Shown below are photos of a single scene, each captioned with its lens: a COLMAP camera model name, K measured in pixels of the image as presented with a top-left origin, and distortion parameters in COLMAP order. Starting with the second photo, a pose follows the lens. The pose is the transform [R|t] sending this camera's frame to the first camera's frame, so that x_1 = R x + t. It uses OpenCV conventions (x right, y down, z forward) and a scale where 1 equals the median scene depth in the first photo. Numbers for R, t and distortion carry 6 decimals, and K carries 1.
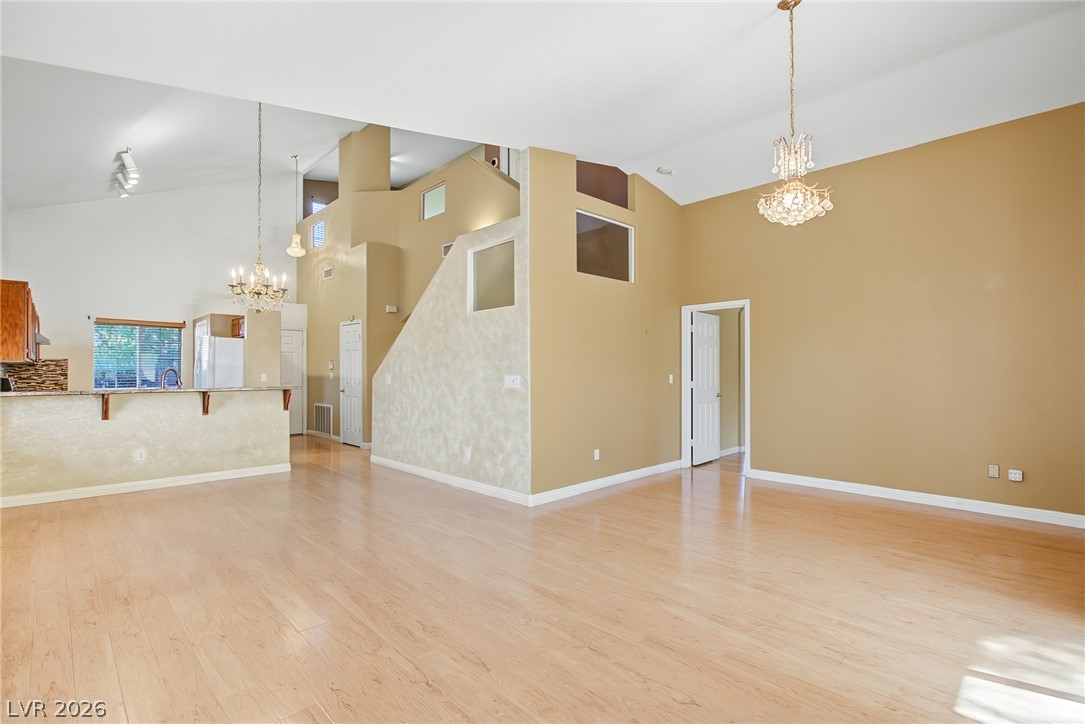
lens RADIAL K [[507.6, 0, 542.6], [0, 507.6, 370.5], [0, 0, 1]] dist [-0.015000, 0.006014]
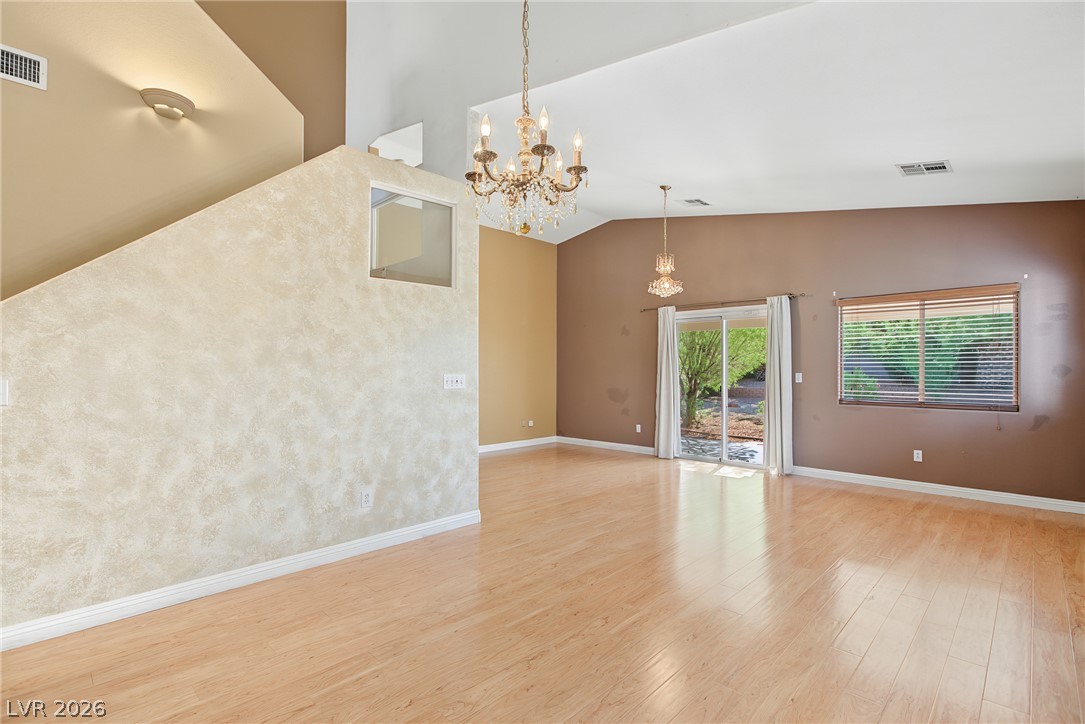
lens RADIAL K [[507.6, 0, 545.0], [0, 507.6, 367.4], [0, 0, 1]] dist [-0.015000, 0.006014]
pose [[-0.030548, 0.001274, 0.999533, -0.737001], [-0.005993, 0.999981, -0.001458, -0.000012], [-0.999515, -0.006035, -0.030539, 0.737495]]
